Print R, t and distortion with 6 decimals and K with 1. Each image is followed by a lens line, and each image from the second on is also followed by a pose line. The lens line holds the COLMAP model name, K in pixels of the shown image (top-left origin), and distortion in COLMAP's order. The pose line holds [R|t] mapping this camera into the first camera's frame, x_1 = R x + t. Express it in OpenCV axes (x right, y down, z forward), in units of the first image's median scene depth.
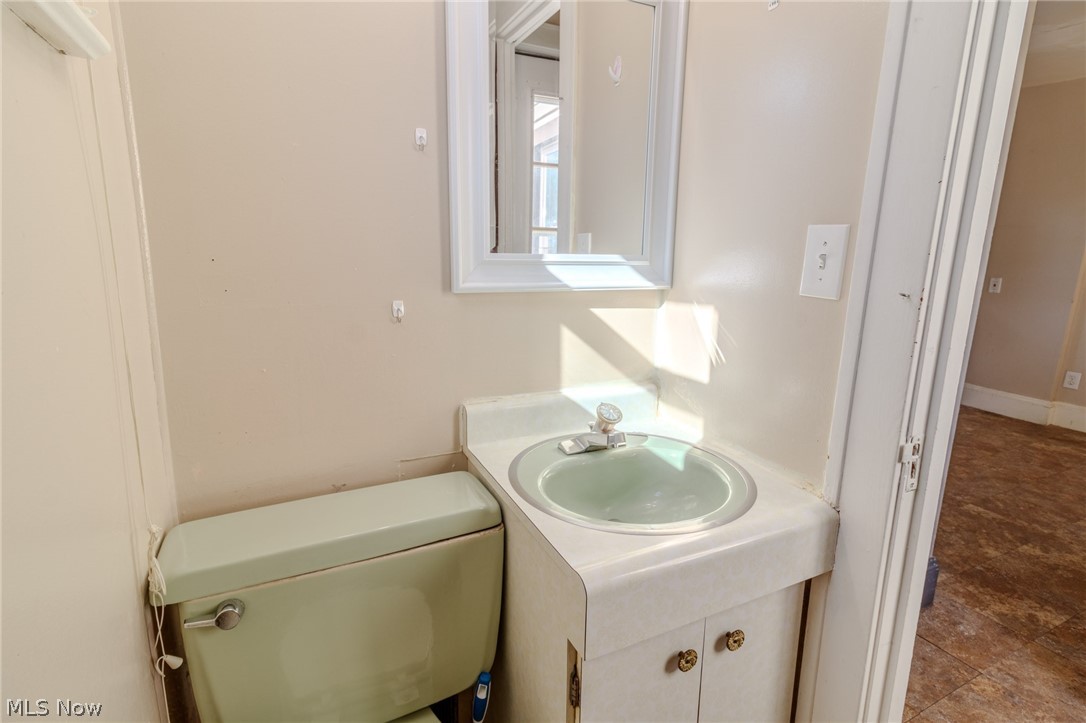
lens RADIAL K [[523.3, 0, 543.0], [0, 523.3, 361.5], [0, 0, 1]] dist [0.000421, 0.000199]
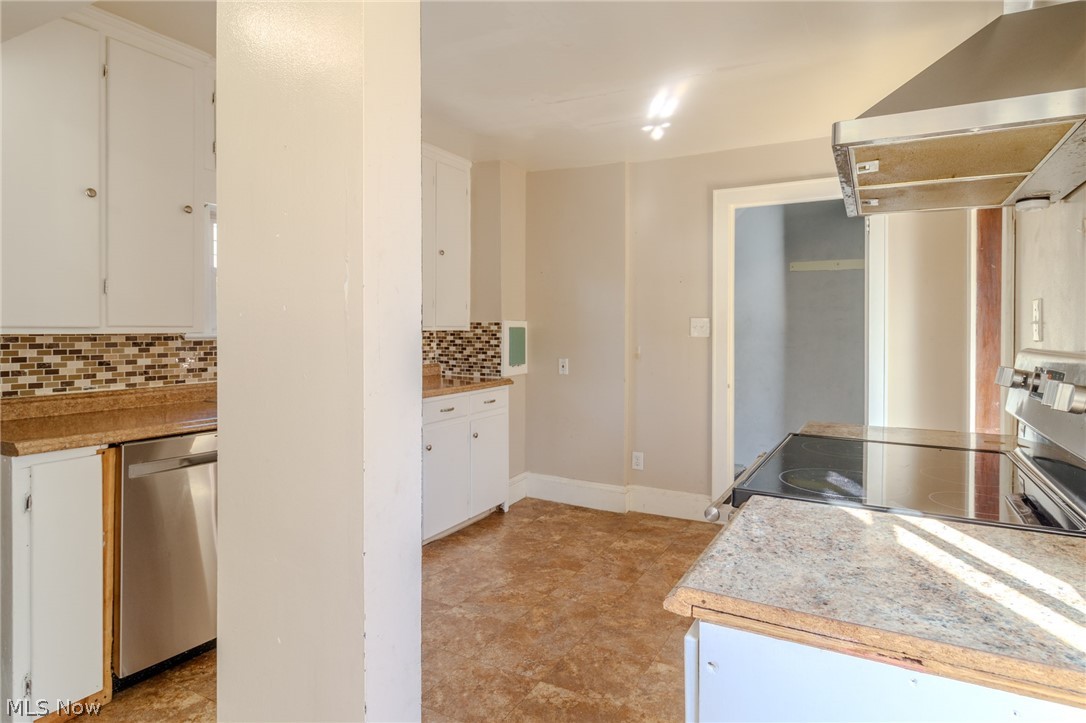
lens RADIAL K [[600.5, 0, 548.2], [0, 600.5, 336.2], [0, 0, 1]] dist [0.000768, 0.000787]
pose [[0.813864, -0.019252, 0.580736, 0.303403], [0.132166, 0.979387, -0.152754, -0.052408], [-0.565825, 0.201074, 0.799632, 0.208302]]
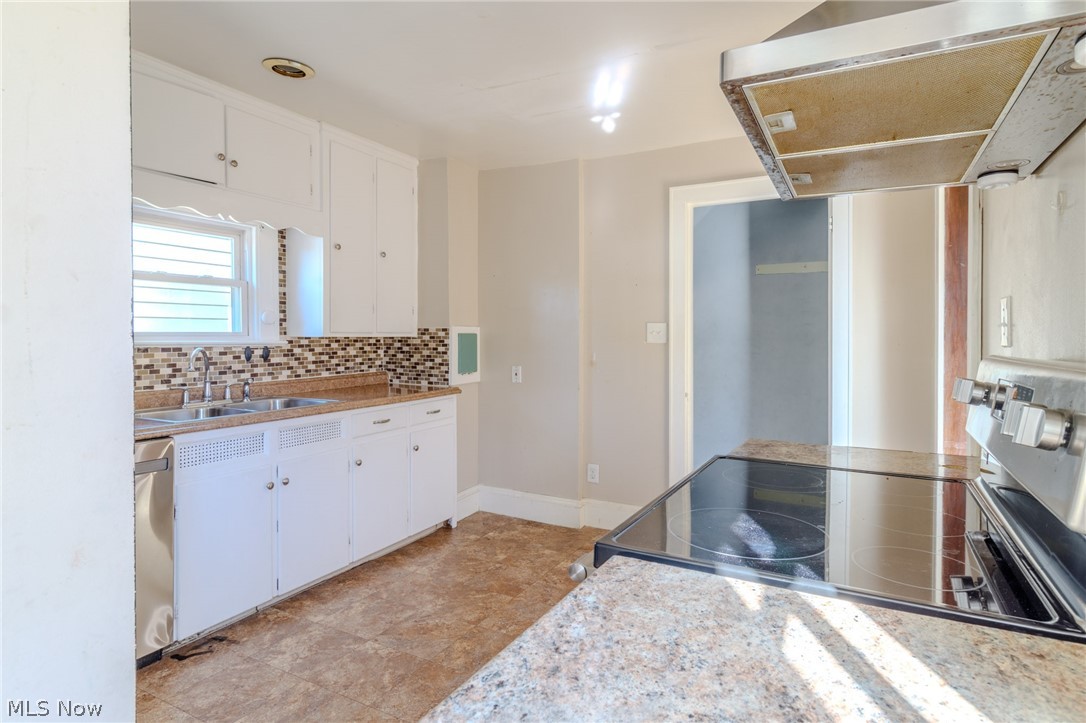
lens RADIAL K [[586.0, 0, 540.6], [0, 586.0, 344.7], [0, 0, 1]] dist [0.000854, -0.000718]
pose [[0.813419, -0.023126, 0.581218, 0.435426], [0.134813, 0.979498, -0.149698, -0.055010], [-0.565840, 0.200123, 0.799860, 0.237272]]
